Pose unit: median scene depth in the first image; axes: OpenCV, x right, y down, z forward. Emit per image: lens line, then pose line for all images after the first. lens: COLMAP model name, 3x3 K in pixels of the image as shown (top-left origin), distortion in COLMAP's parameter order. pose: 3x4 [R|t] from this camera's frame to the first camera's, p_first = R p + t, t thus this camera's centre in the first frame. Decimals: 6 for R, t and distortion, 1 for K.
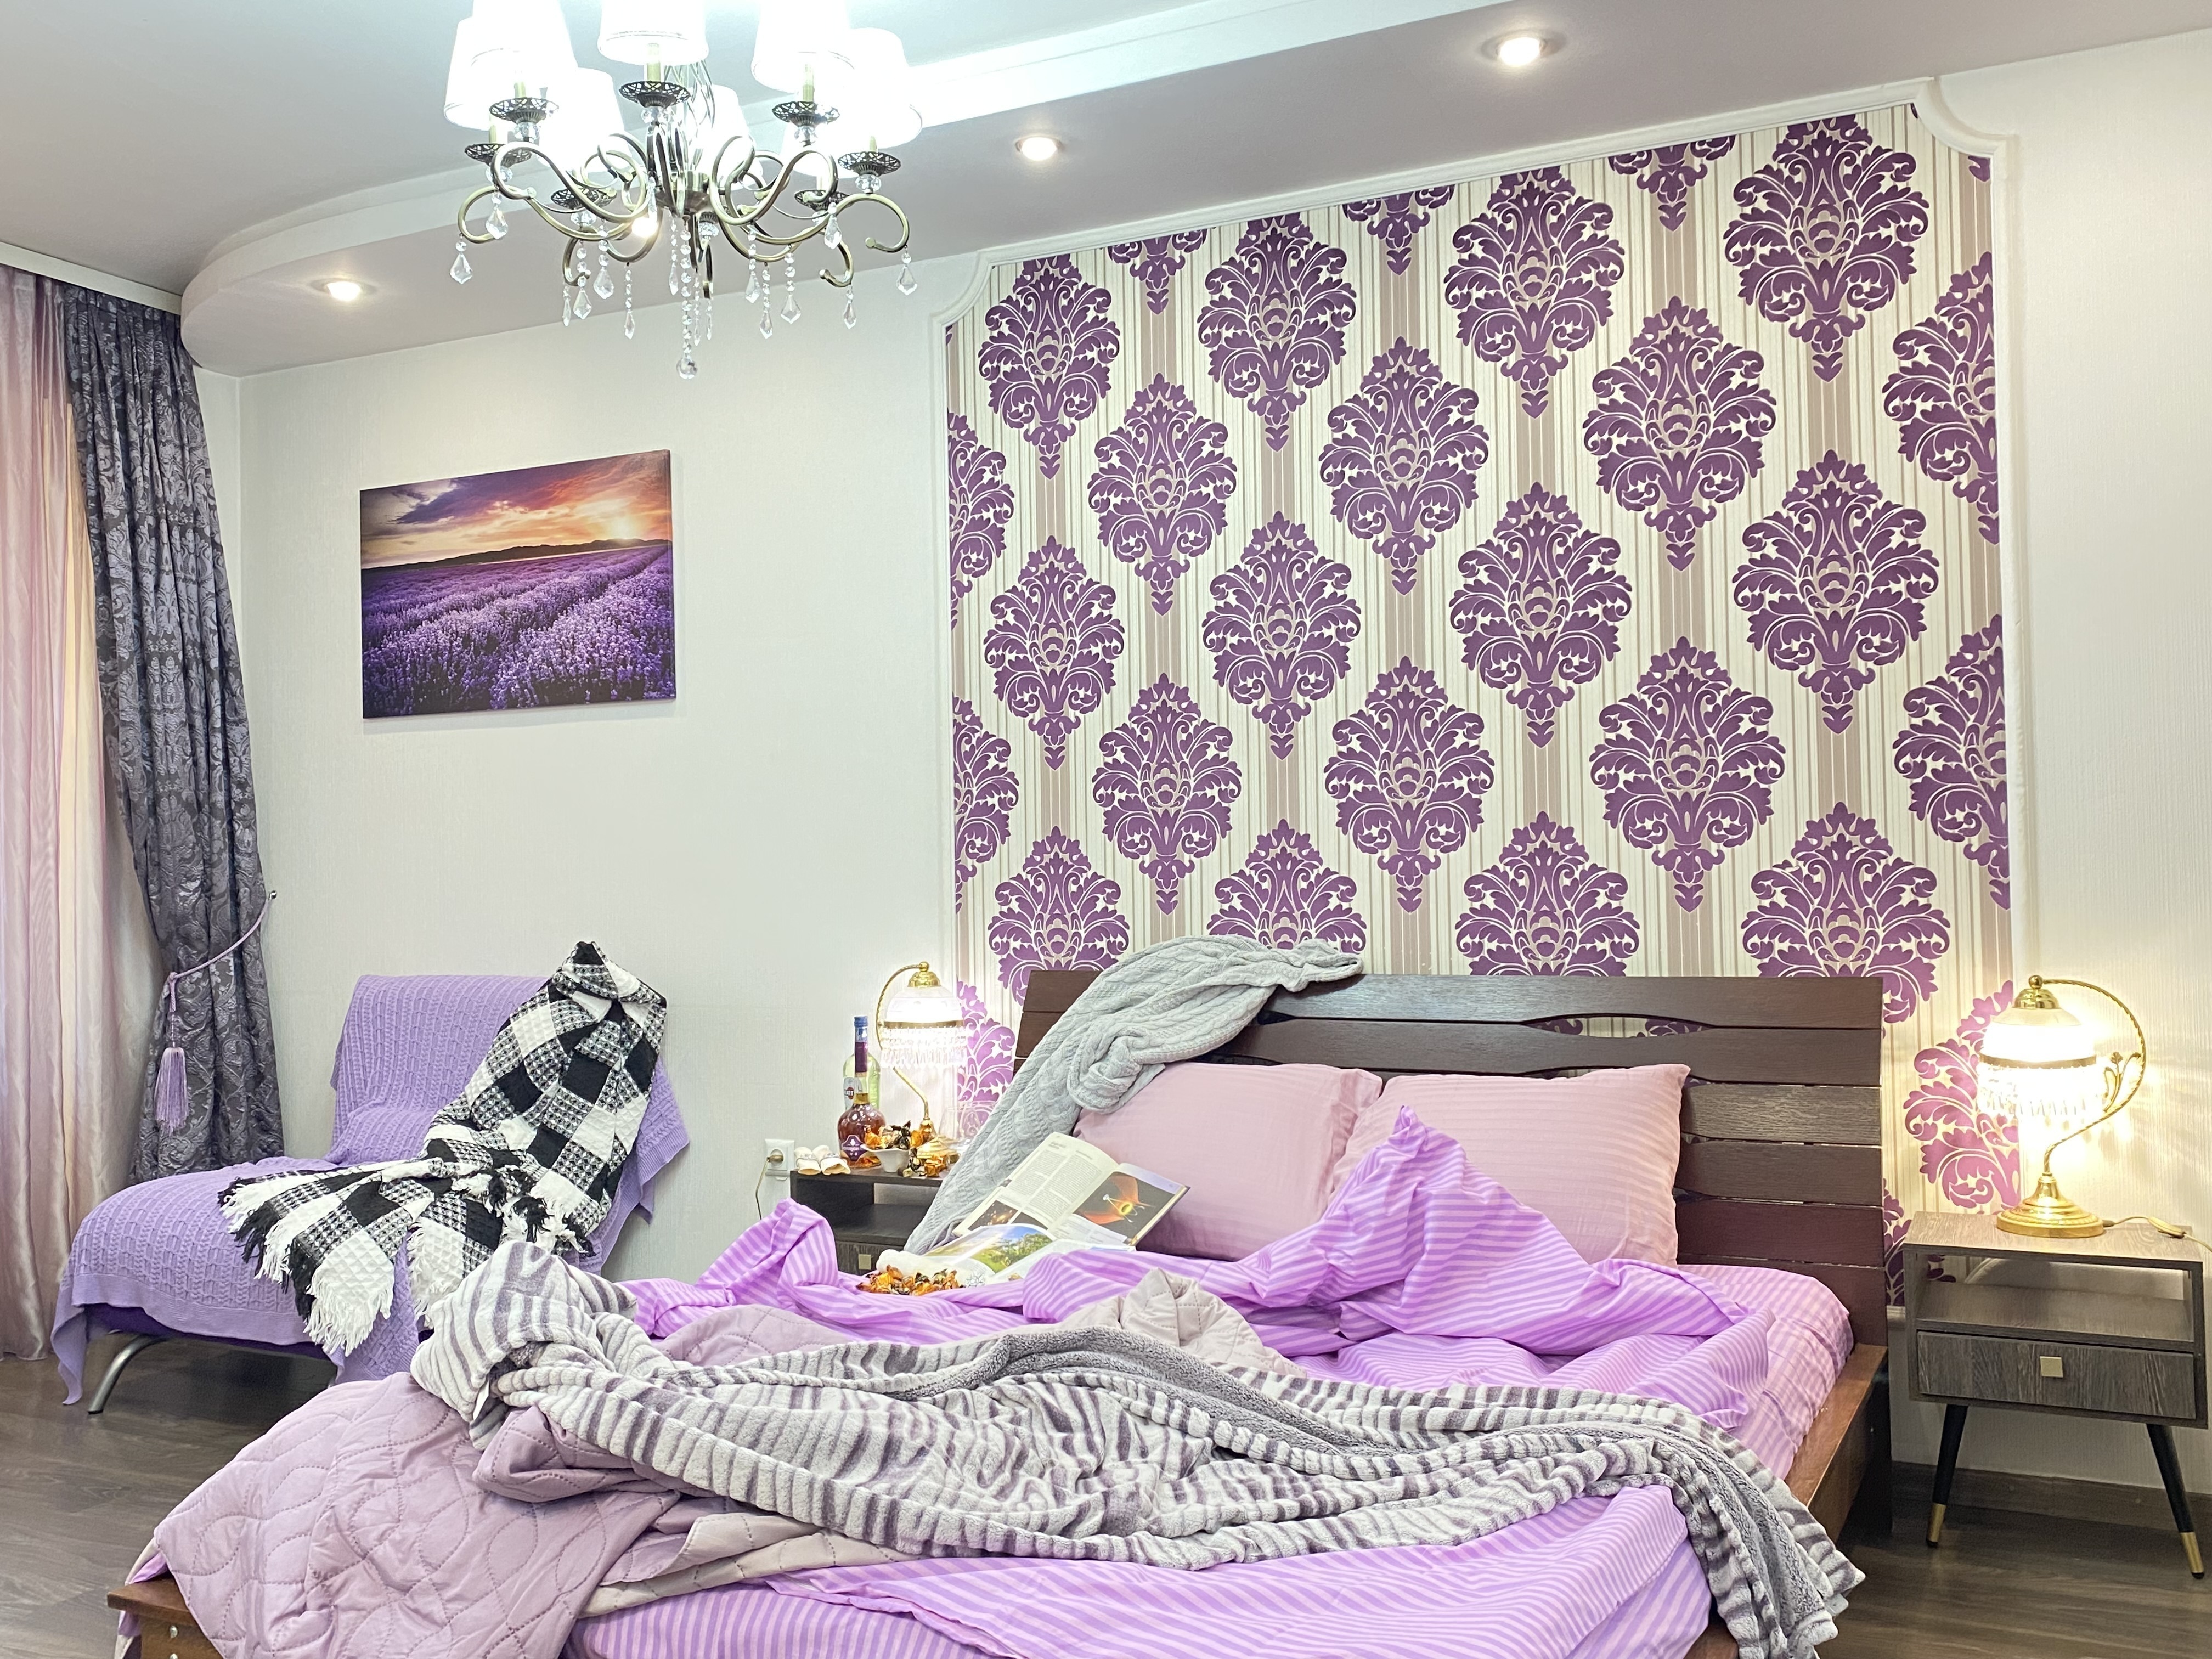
lens RADIAL K [[2115.3, 0, 1002.2], [0, 2115.3, 826.3], [0, 0, 1]] dist [0.150633, -0.343228]
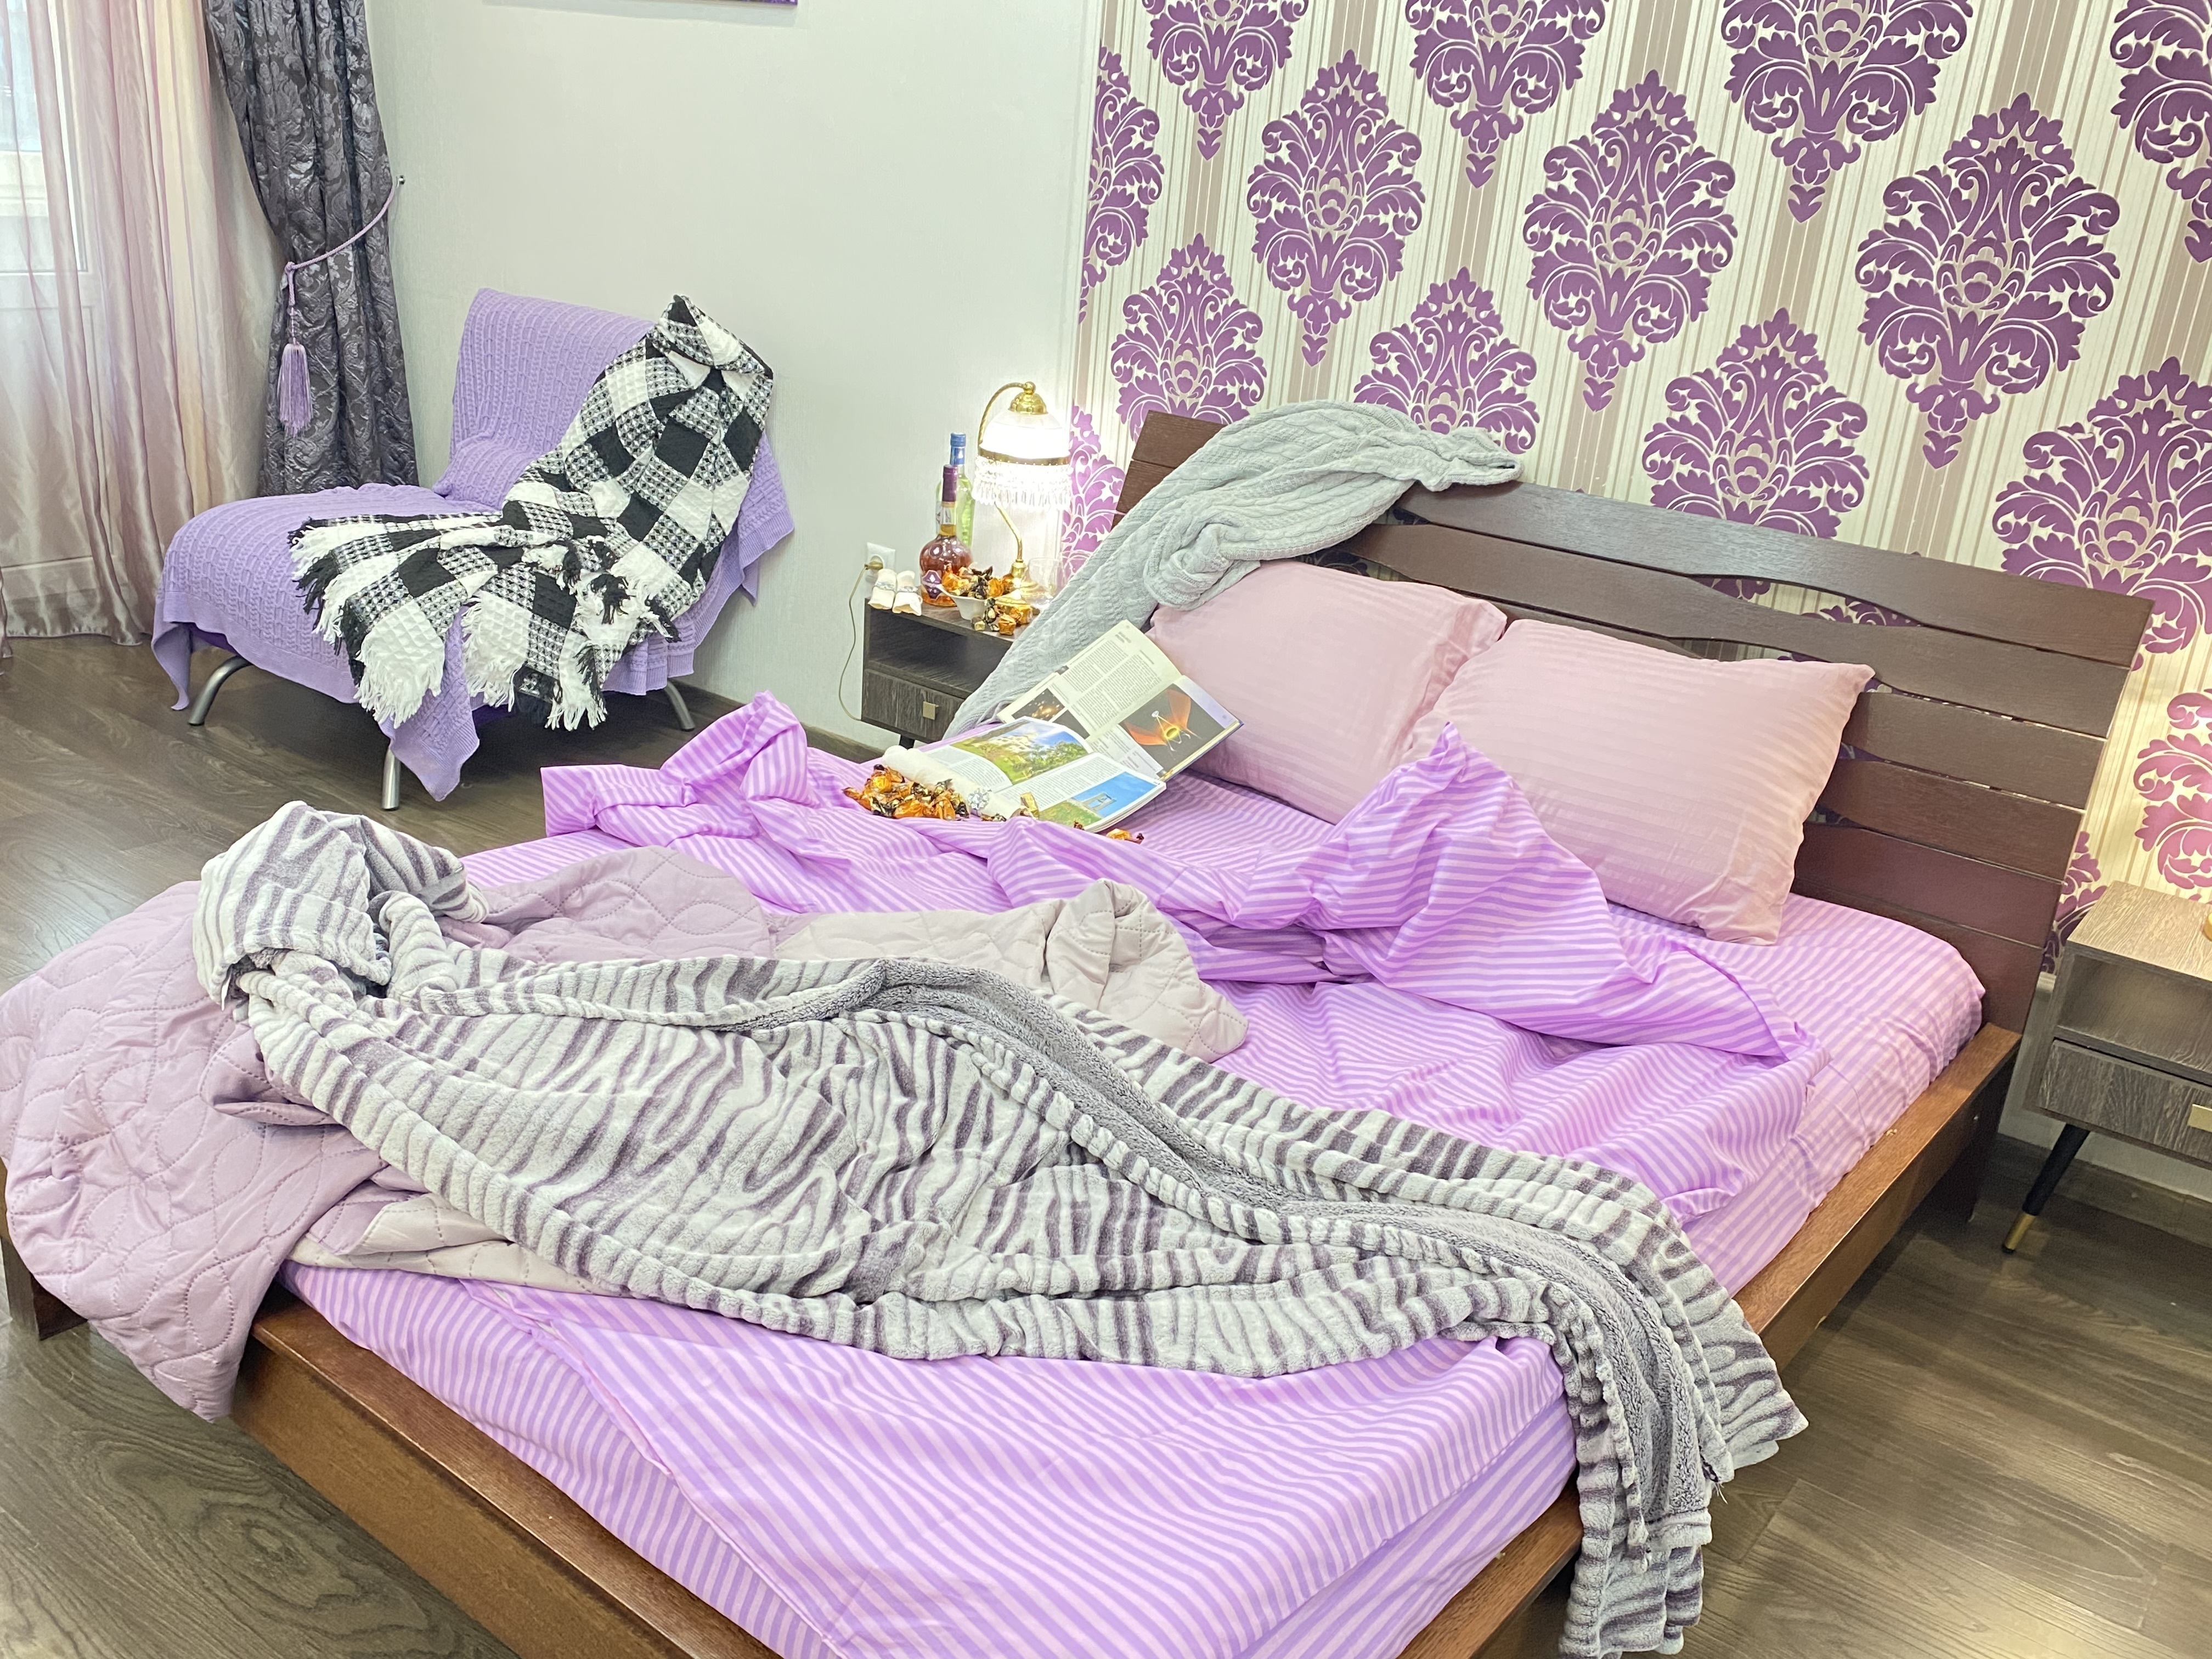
lens RADIAL K [[1941.9, 0, 1107.4], [0, 1941.9, 794.5], [0, 0, 1]] dist [0.162384, -0.400678]
pose [[0.976202, 0.156375, -0.150257, 0.145062], [-0.084779, 0.912903, 0.399275, -0.107059], [0.199607, -0.377034, 0.904435, 0.235767]]
